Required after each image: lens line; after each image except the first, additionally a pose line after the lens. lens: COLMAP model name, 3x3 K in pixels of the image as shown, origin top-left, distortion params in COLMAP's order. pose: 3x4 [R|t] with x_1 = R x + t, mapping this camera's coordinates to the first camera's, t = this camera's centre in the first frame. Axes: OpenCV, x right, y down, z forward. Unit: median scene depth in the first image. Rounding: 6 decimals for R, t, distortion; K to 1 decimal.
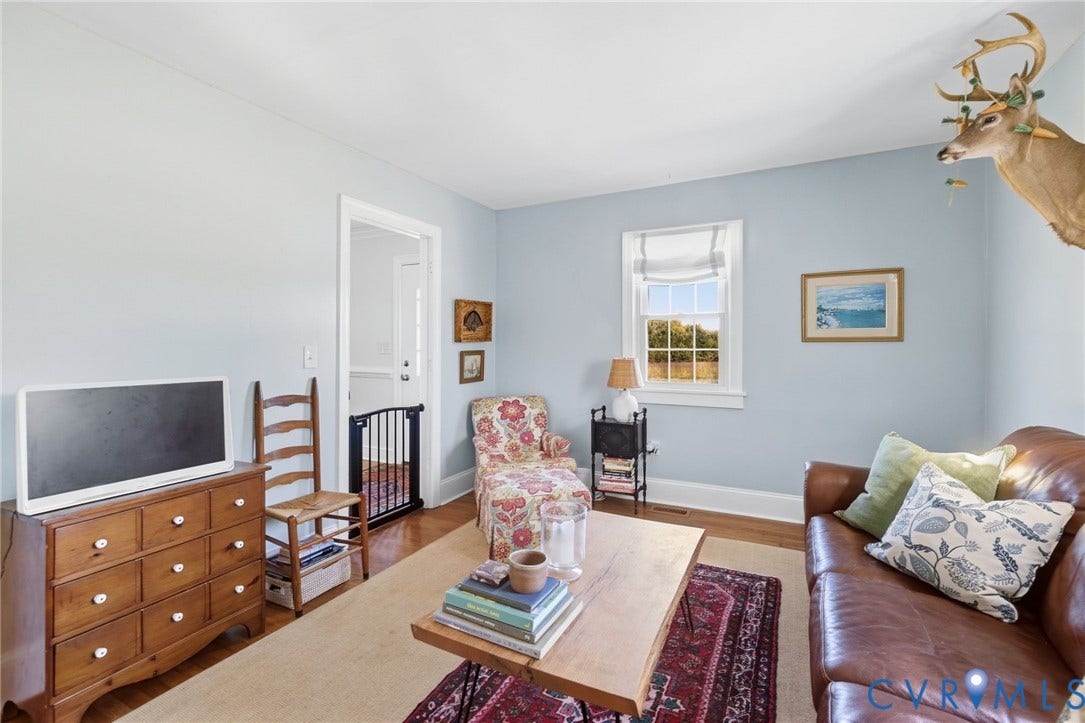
lens RADIAL K [[473.4, 0, 534.5], [0, 473.4, 346.7], [0, 0, 1]] dist [-0.002101, 0.002119]
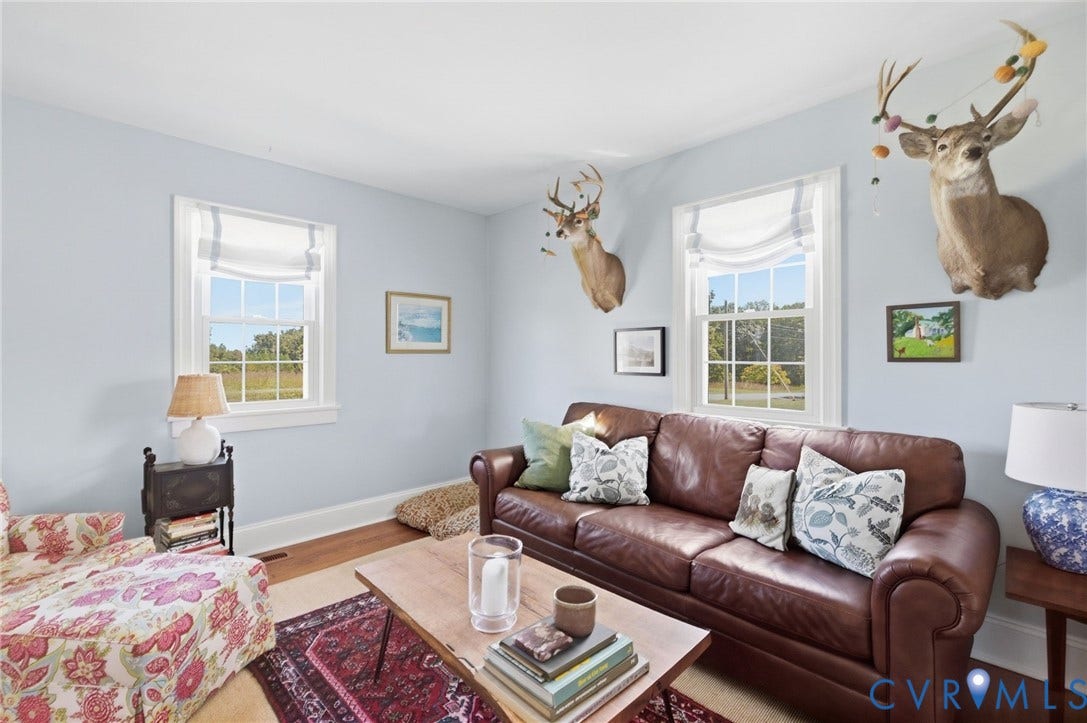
lens RADIAL K [[474.3, 0, 537.8], [0, 474.3, 357.1], [0, 0, 1]] dist [-0.002101, 0.002119]
pose [[0.326134, -0.002704, 0.945320, -0.372399], [0.003344, 0.999993, 0.001706, -0.001564], [-0.945318, 0.002605, 0.326141, 0.328002]]
